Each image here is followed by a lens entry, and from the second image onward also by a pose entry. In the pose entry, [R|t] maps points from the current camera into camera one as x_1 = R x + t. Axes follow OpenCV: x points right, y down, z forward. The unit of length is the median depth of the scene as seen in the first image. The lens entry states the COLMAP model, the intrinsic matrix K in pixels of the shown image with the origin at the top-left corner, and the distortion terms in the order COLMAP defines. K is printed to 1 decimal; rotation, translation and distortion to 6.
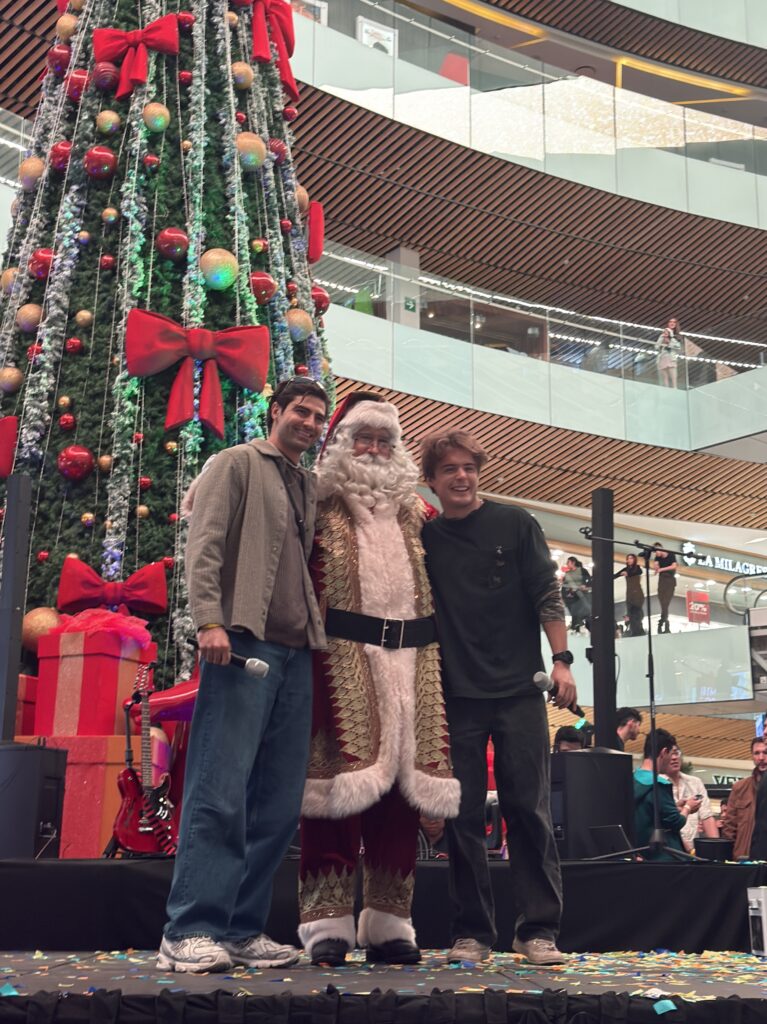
lens RADIAL K [[1423.9, 0, 386.8], [0, 1423.9, 488.6], [0, 0, 1]] dist [0.144246, 0.001756]
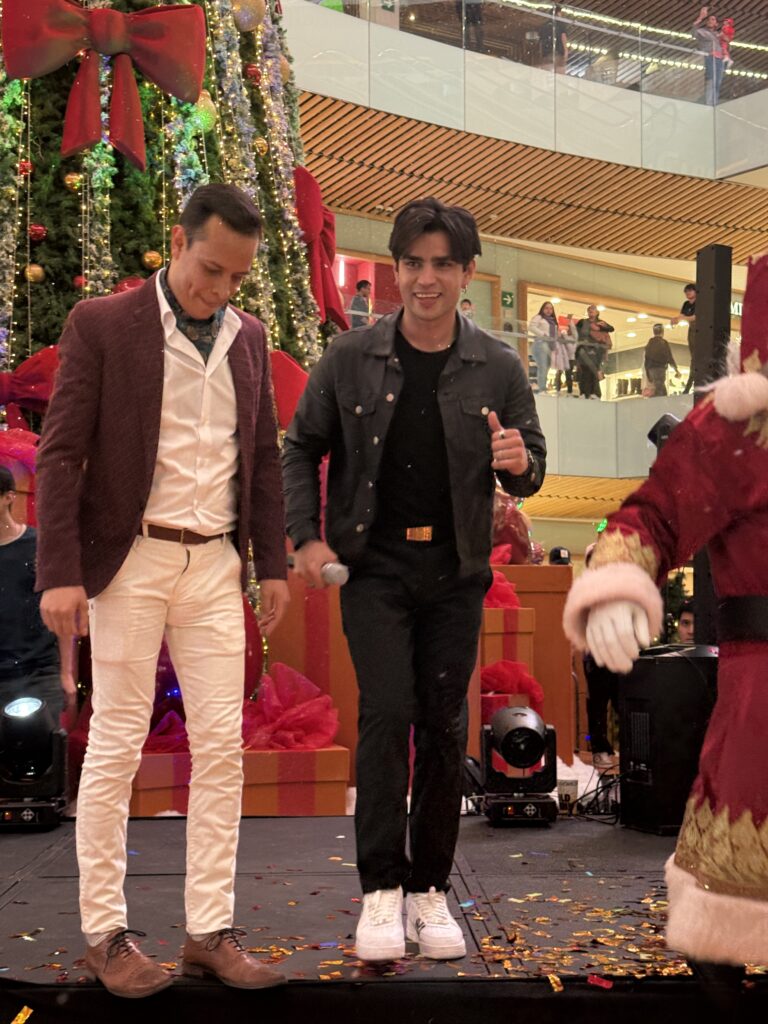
lens RADIAL K [[1429.6, 0, 377.6], [0, 1429.6, 509.7], [0, 0, 1]] dist [0.185502, -0.395377]
pose [[0.999885, -0.009465, 0.011888, -0.005826], [0.006958, 0.980674, 0.195526, -0.007338], [-0.013509, -0.195421, 0.980626, 0.211771]]
